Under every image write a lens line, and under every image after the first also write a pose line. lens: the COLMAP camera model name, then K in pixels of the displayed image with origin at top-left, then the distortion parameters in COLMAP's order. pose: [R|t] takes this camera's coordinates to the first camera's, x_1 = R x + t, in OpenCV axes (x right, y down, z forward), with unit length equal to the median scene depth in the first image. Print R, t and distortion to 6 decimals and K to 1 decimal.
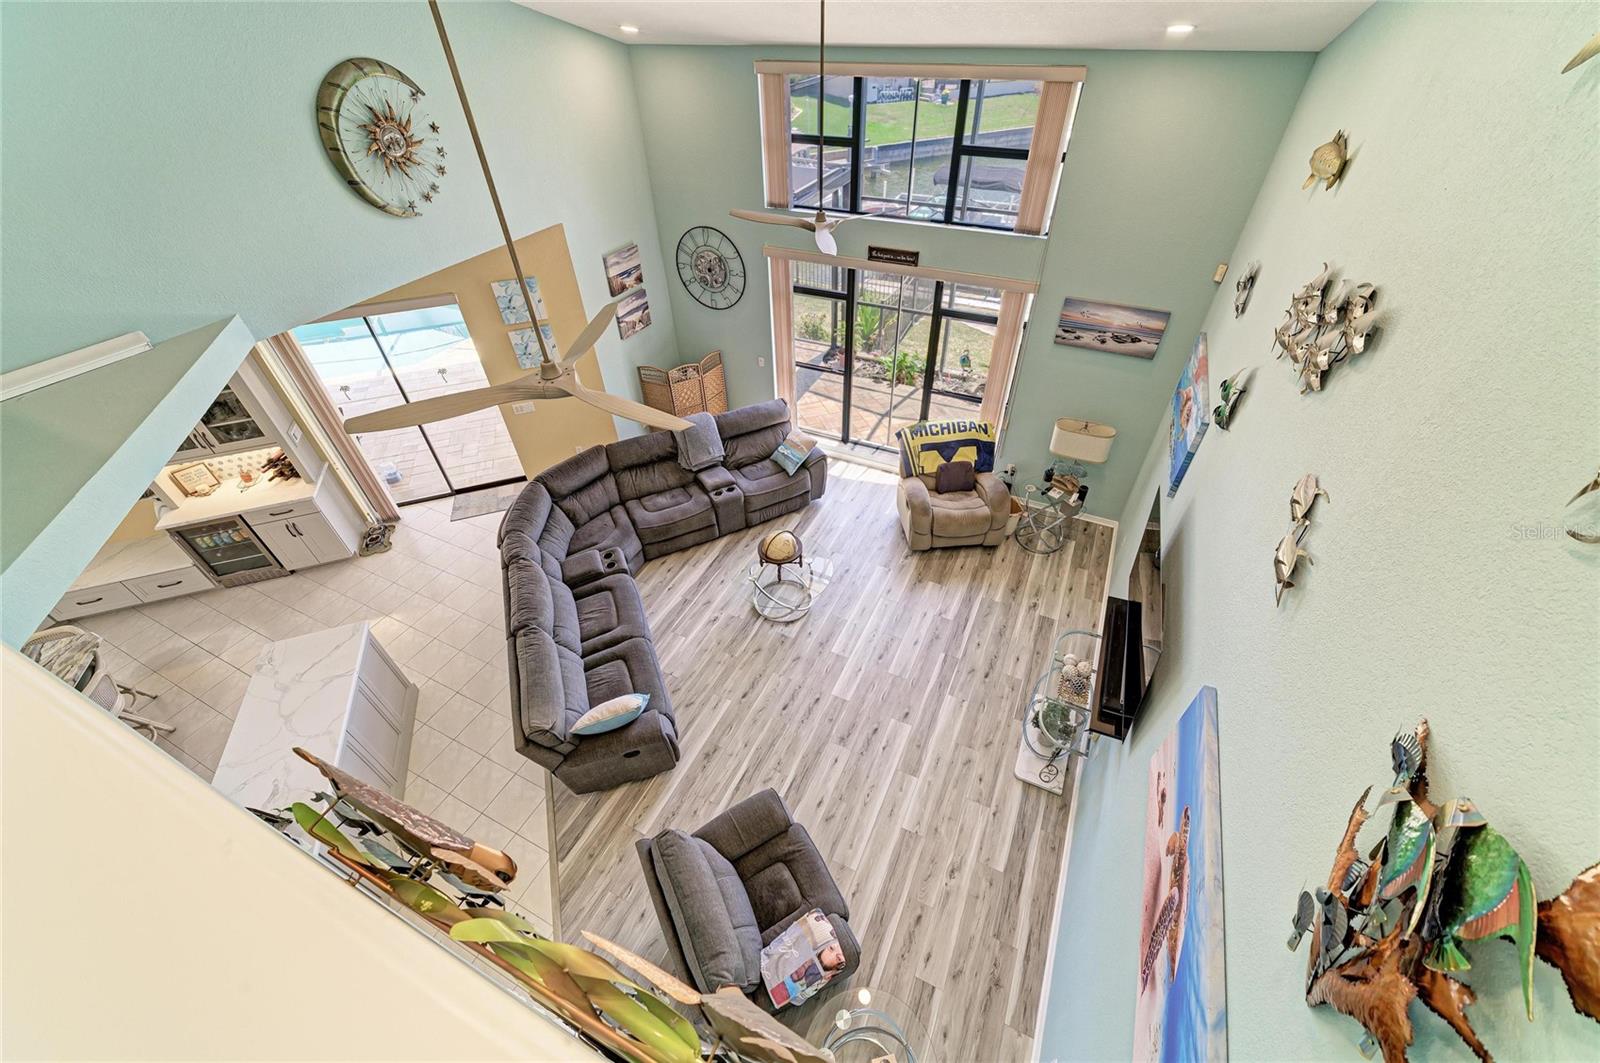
lens RADIAL K [[606.2, 0, 801.9], [0, 606.2, 527.4], [0, 0, 1]] dist [-0.006667, 0.000111]
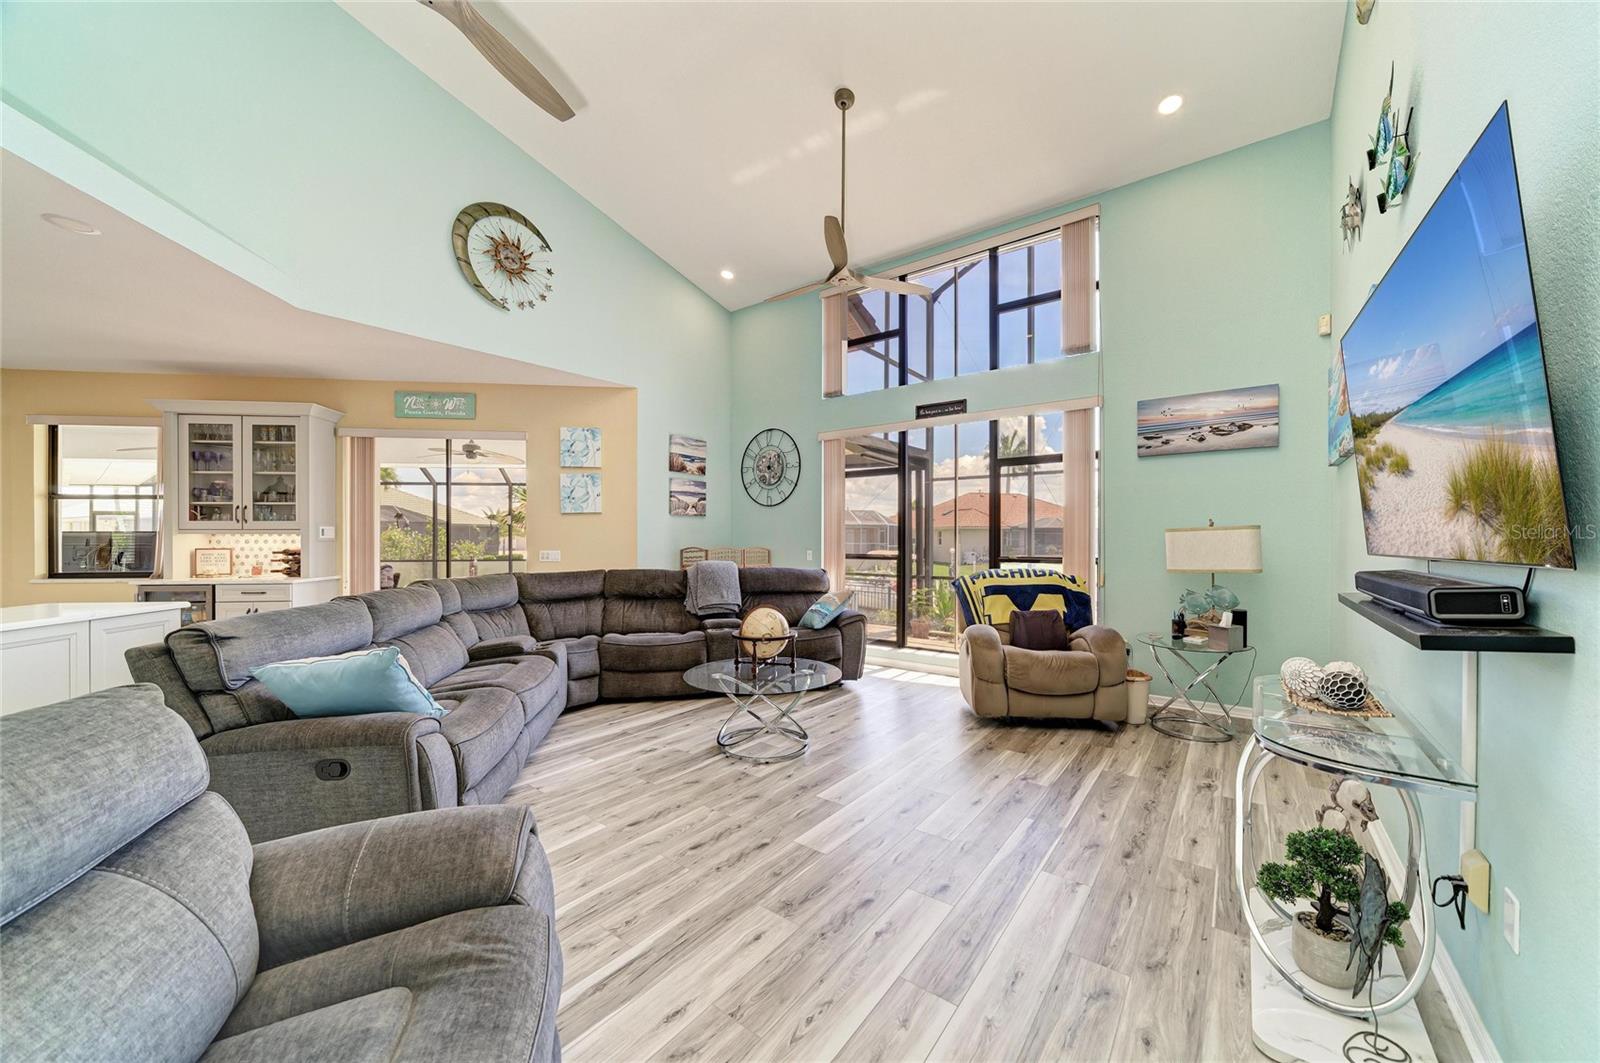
lens RADIAL K [[570.9, 0, 802.7], [0, 570.9, 536.5], [0, 0, 1]] dist [-0.012352, 0.000581]
pose [[0.978695, 0.023493, -0.203973, 0.124302], [-0.151906, 0.751208, -0.642348, 0.330061], [0.138135, 0.659647, 0.738772, 0.418018]]
